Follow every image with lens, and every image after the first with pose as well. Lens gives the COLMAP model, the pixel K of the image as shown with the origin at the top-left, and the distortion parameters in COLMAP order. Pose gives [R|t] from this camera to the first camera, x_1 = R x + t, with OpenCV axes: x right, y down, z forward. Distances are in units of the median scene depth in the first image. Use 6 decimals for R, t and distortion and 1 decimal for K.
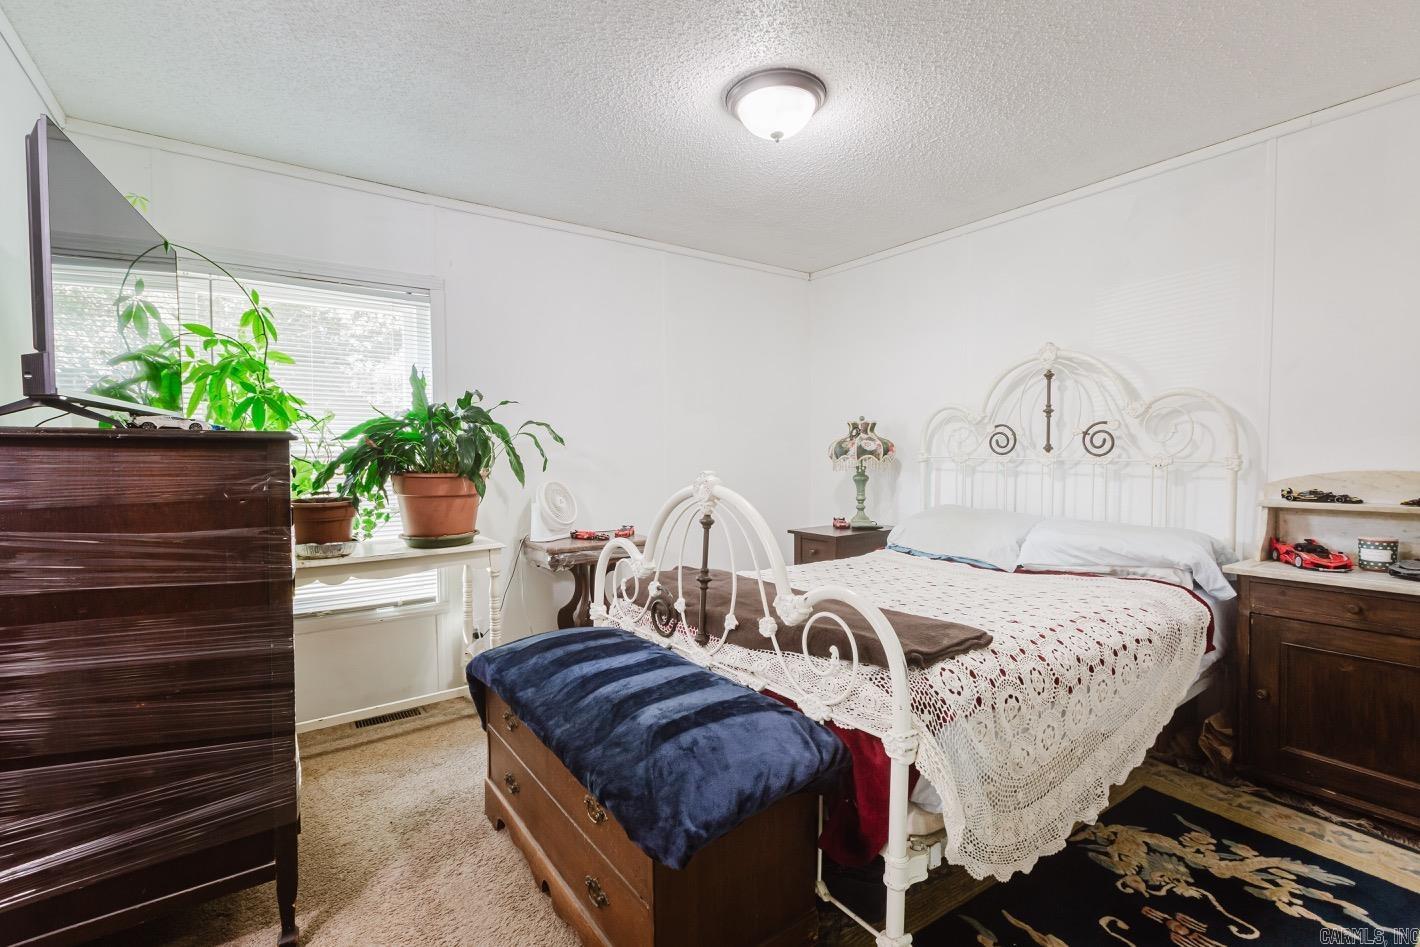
lens RADIAL K [[638.9, 0, 718.3], [0, 638.9, 471.6], [0, 0, 1]] dist [0.003690, -0.000159]
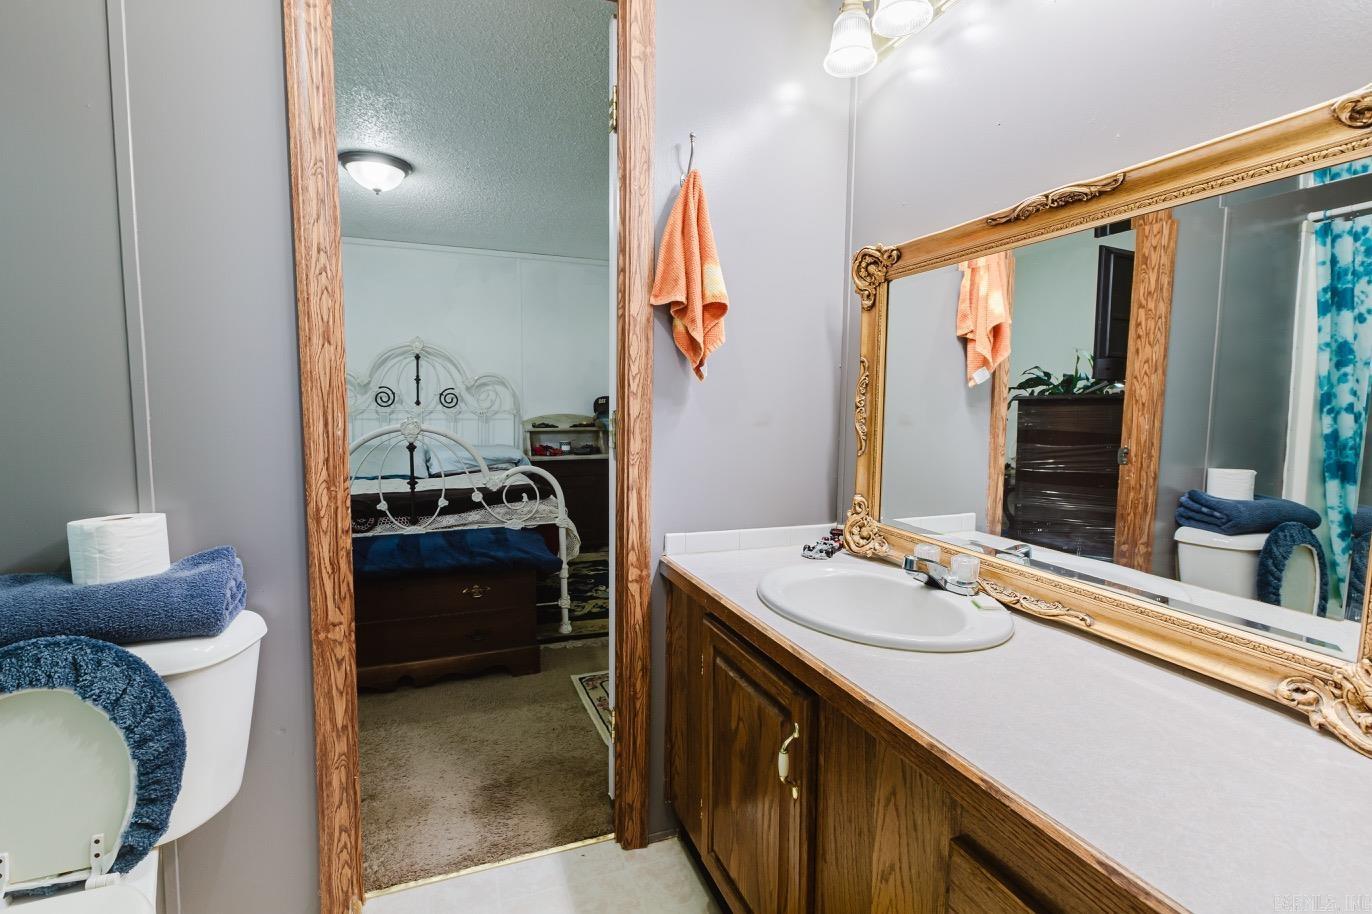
lens RADIAL K [[633.1, 0, 665.8], [0, 633.1, 459.5], [0, 0, 1]] dist [0.004441, -0.000102]
pose [[0.264616, -0.073840, 0.961523, -1.215881], [0.026047, 0.997248, 0.069415, 0.014737], [-0.964002, 0.006676, 0.265811, -0.021013]]
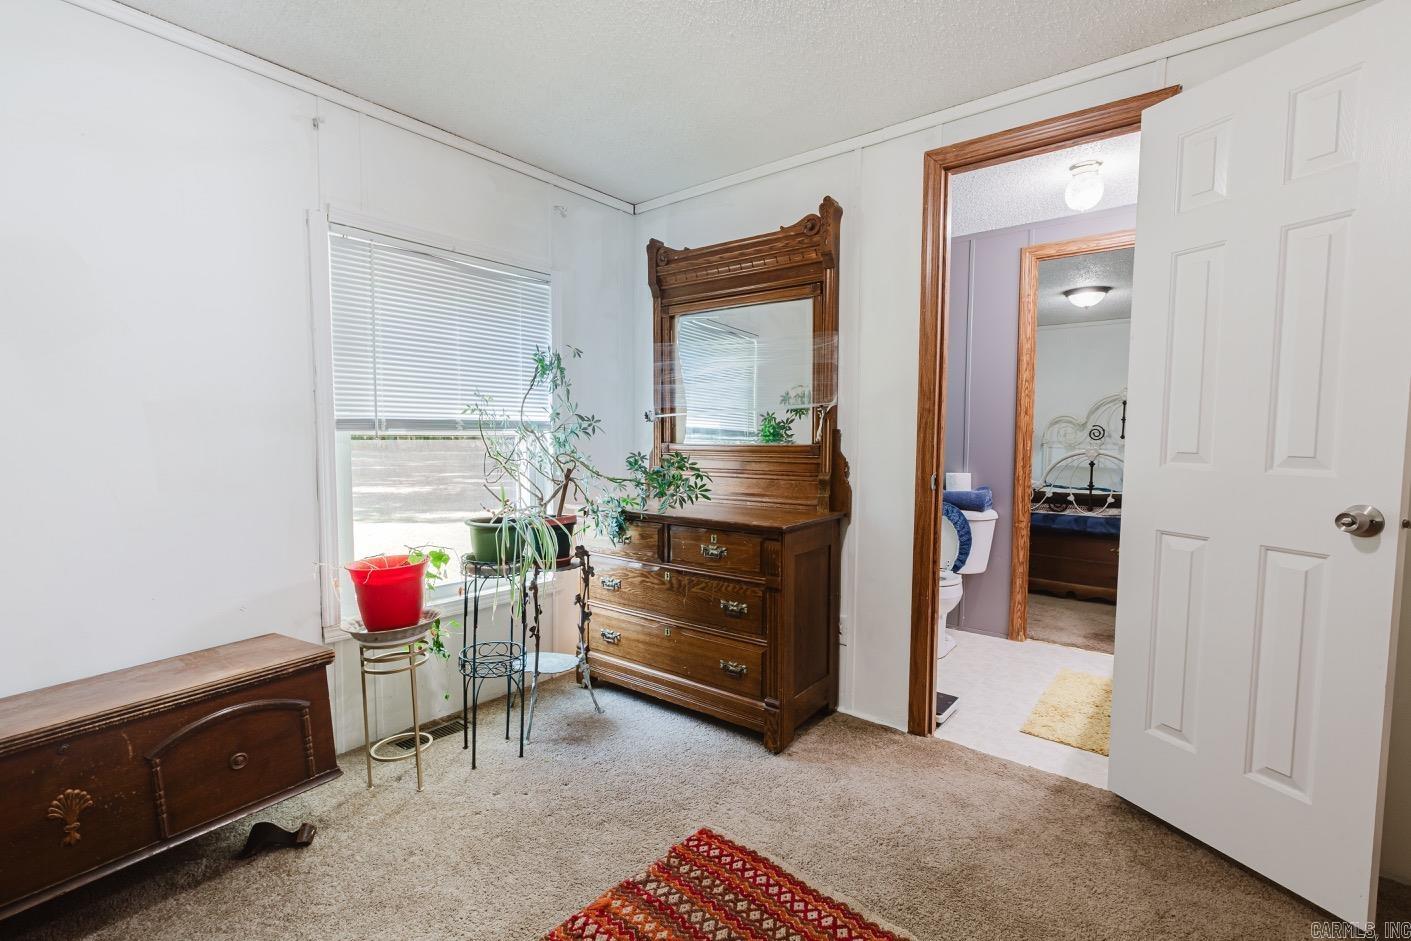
lens RADIAL K [[634.9, 0, 713.7], [0, 634.9, 468.6], [0, 0, 1]] dist [0.003690, -0.000159]
pose [[0.960733, -0.000058, 0.277473, -1.974027], [-0.005218, 0.999819, 0.018277, 0.051784], [-0.277424, -0.019007, 0.960559, -0.941802]]
